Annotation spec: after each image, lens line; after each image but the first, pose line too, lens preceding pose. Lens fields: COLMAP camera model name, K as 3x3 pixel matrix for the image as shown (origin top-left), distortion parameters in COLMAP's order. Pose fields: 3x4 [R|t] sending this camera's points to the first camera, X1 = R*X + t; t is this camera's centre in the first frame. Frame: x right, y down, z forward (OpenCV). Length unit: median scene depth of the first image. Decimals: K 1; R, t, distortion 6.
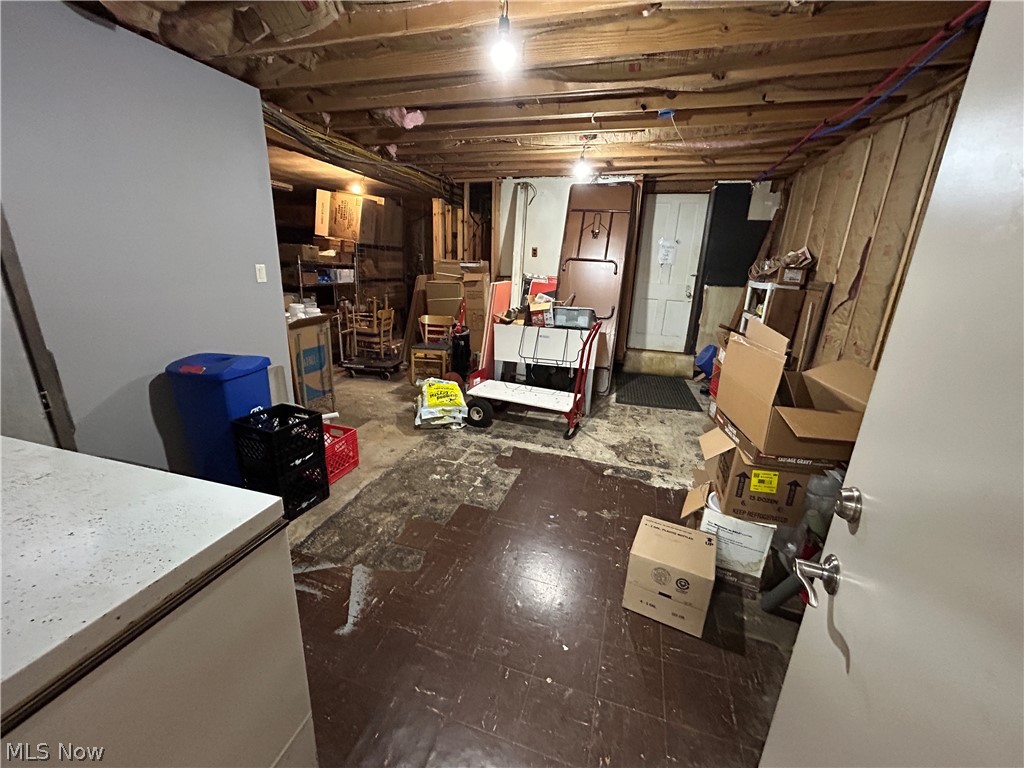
lens RADIAL K [[414.3, 0, 509.1], [0, 414.3, 385.7], [0, 0, 1]] dist [0.000527, 0.000368]
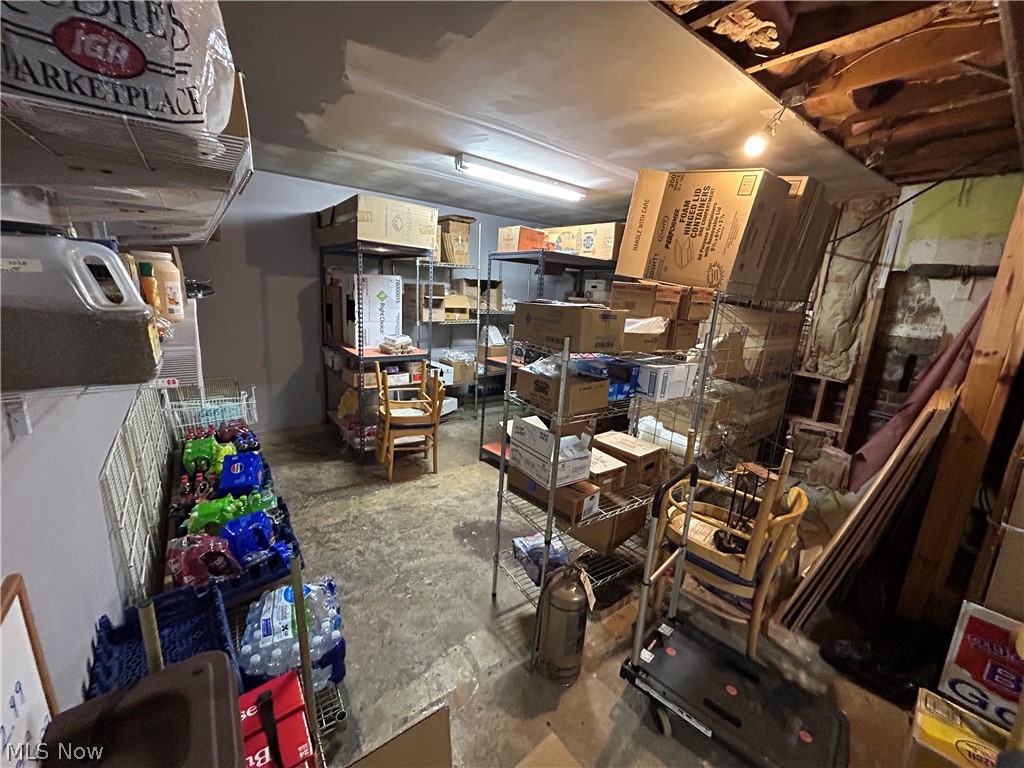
lens RADIAL K [[414.3, 0, 512.4], [0, 414.3, 380.5], [0, 0, 1]] dist [0.000527, 0.000368]
pose [[0.833152, 0.136425, -0.535953, -0.313634], [-0.185076, 0.981999, -0.037741, -0.222406], [0.521157, 0.130636, 0.843404, 0.602648]]
